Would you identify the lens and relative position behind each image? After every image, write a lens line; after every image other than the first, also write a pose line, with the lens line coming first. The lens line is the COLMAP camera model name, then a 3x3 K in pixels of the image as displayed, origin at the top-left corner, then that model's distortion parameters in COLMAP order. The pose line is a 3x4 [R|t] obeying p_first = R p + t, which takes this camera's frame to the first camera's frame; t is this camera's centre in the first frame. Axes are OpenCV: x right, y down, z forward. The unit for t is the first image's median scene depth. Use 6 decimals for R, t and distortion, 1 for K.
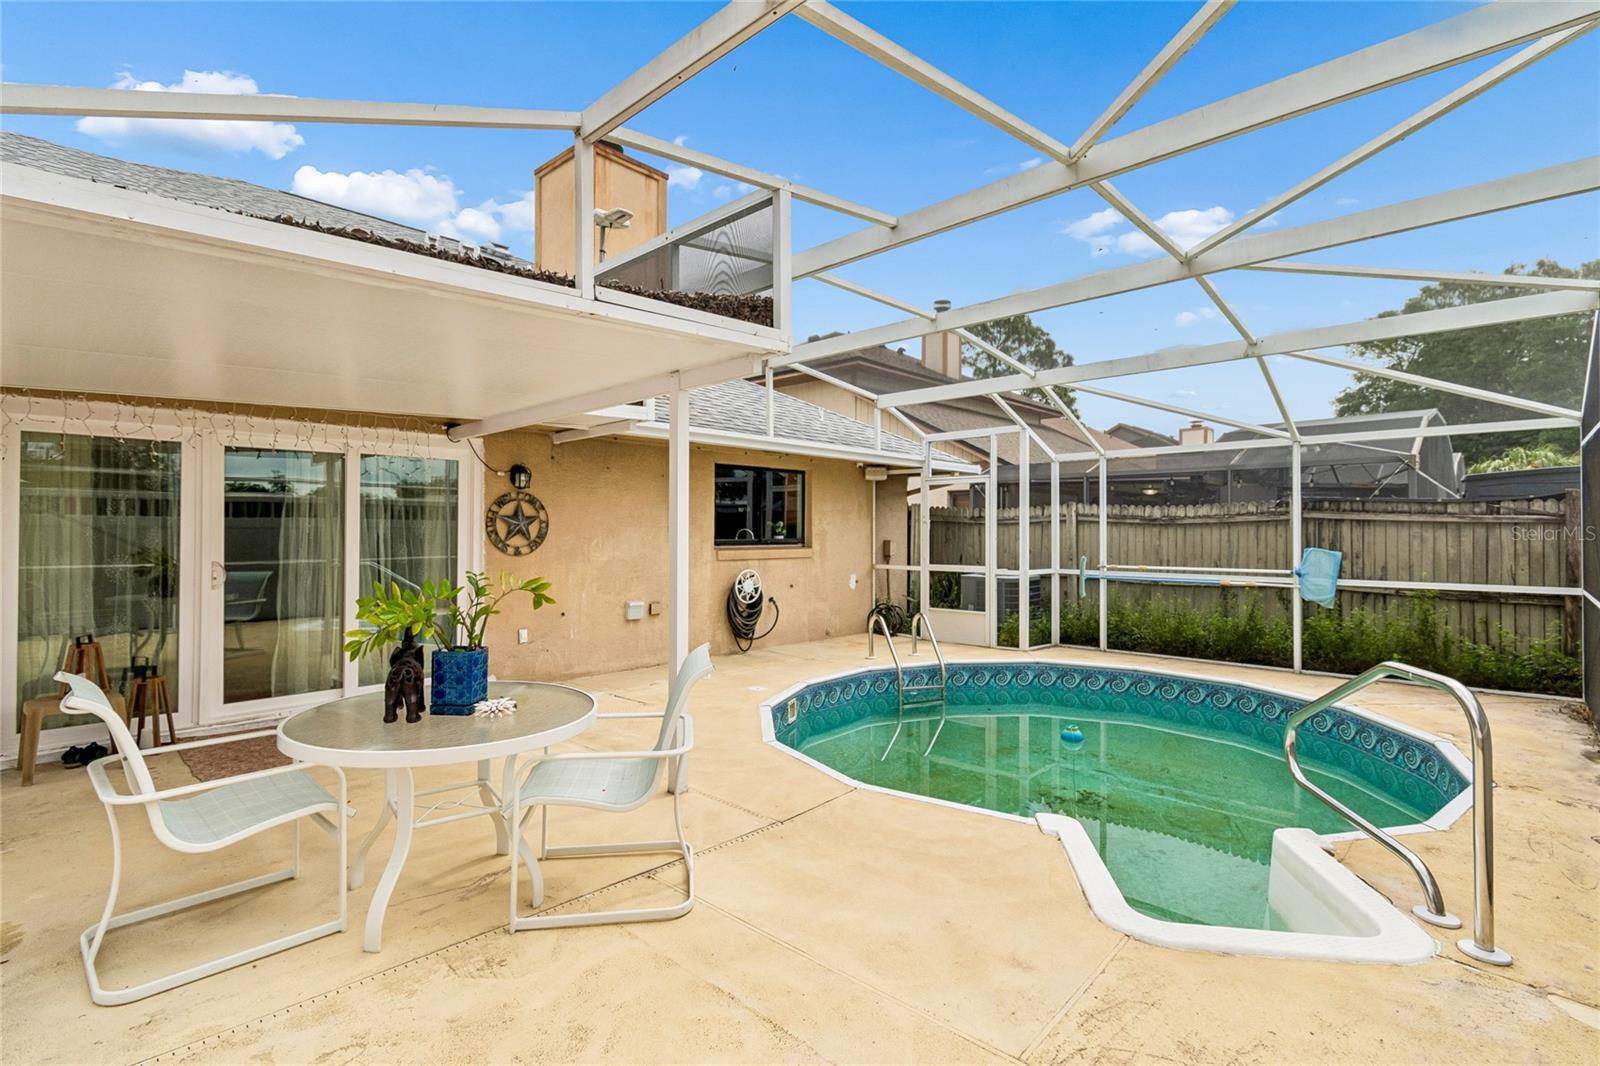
lens RADIAL K [[738.8, 0, 798.8], [0, 738.8, 517.7], [0, 0, 1]] dist [0.001217, -0.000187]
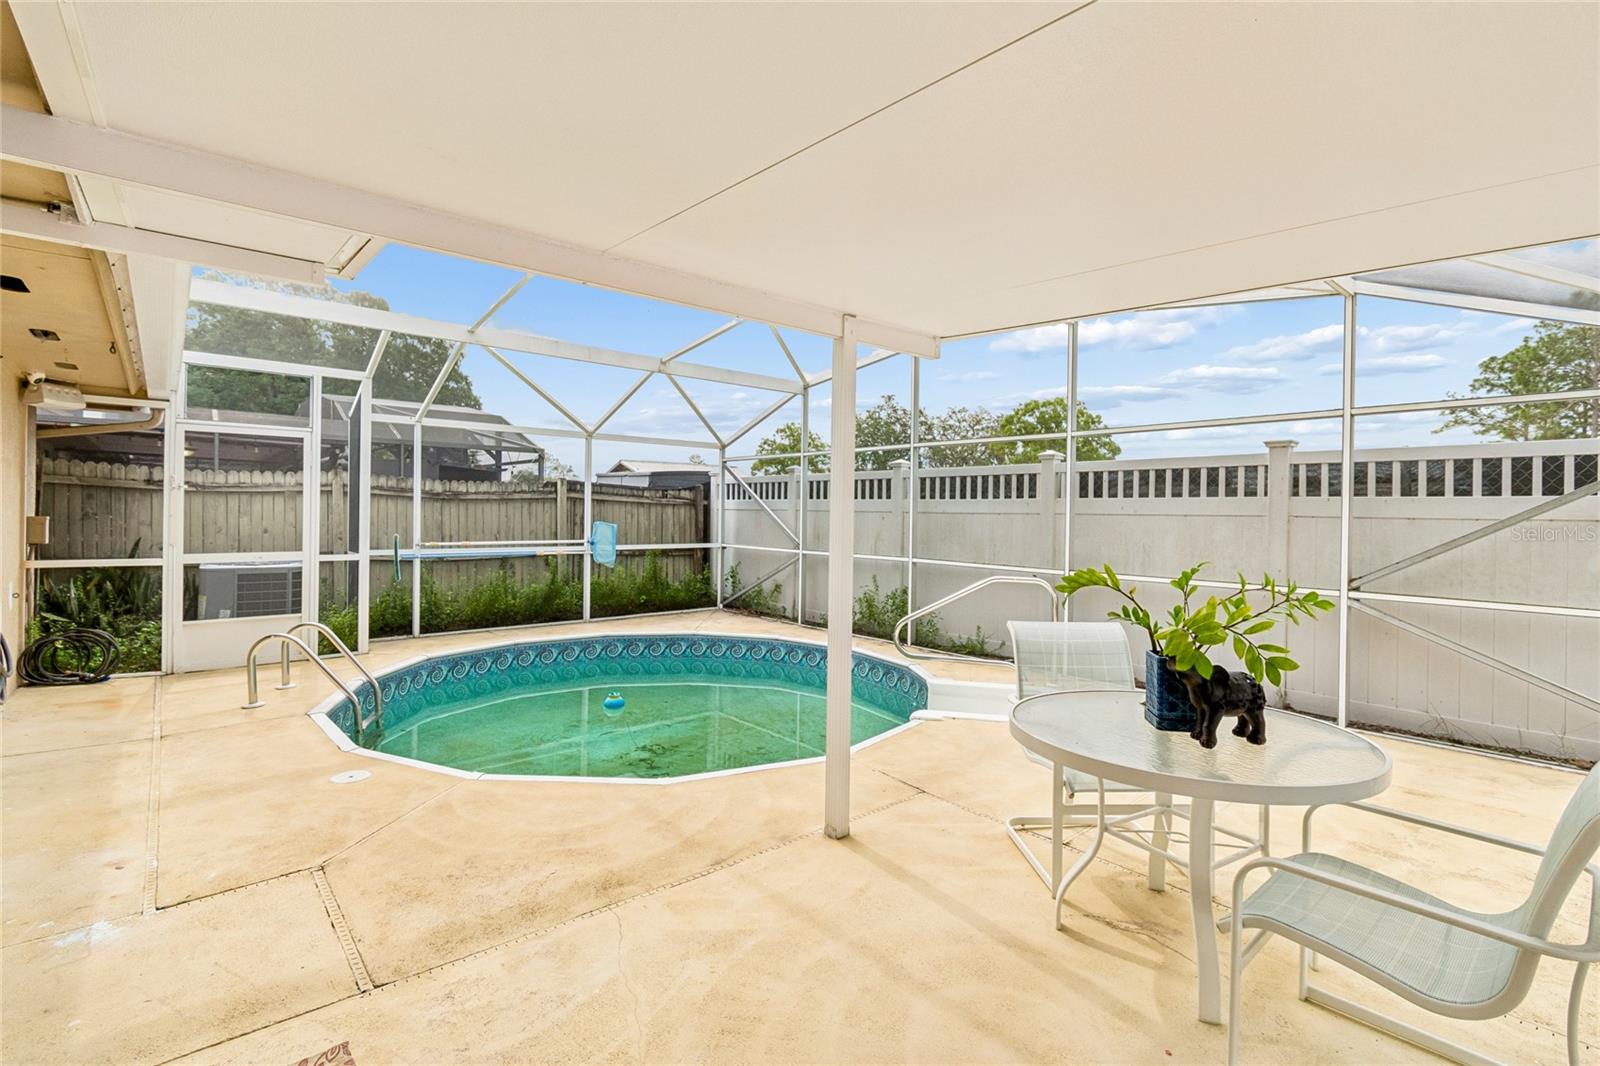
lens RADIAL K [[738.8, 0, 798.8], [0, 738.8, 517.7], [0, 0, 1]] dist [0.001217, -0.000187]
pose [[0.096435, -0.008621, 0.995302, -0.517170], [-0.033105, 0.999381, 0.011864, 0.007637], [-0.994789, -0.034094, 0.096090, 0.518708]]
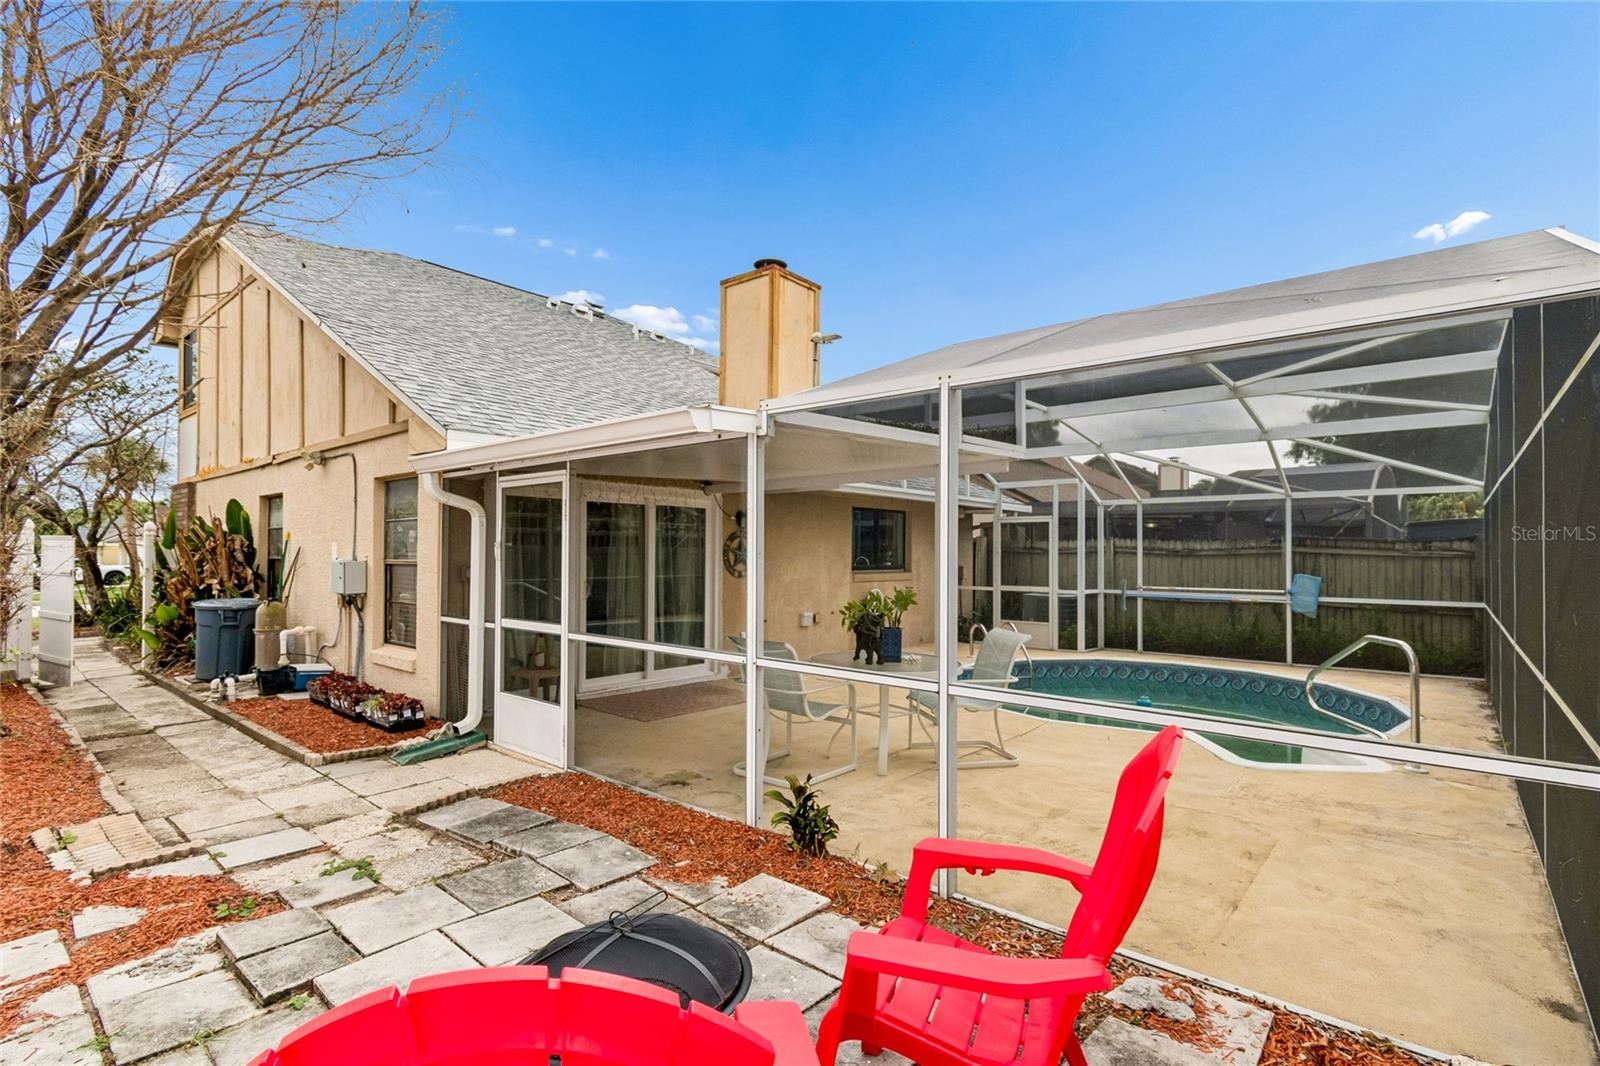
lens RADIAL K [[744.5, 0, 800.0], [0, 744.5, 533.0], [0, 0, 1]] dist [0.003250, 0.000238]
pose [[0.998755, 0.006607, 0.049449, -0.289306], [-0.006139, 0.999935, -0.009594, -0.015653], [-0.049509, 0.009278, 0.998731, -0.322749]]
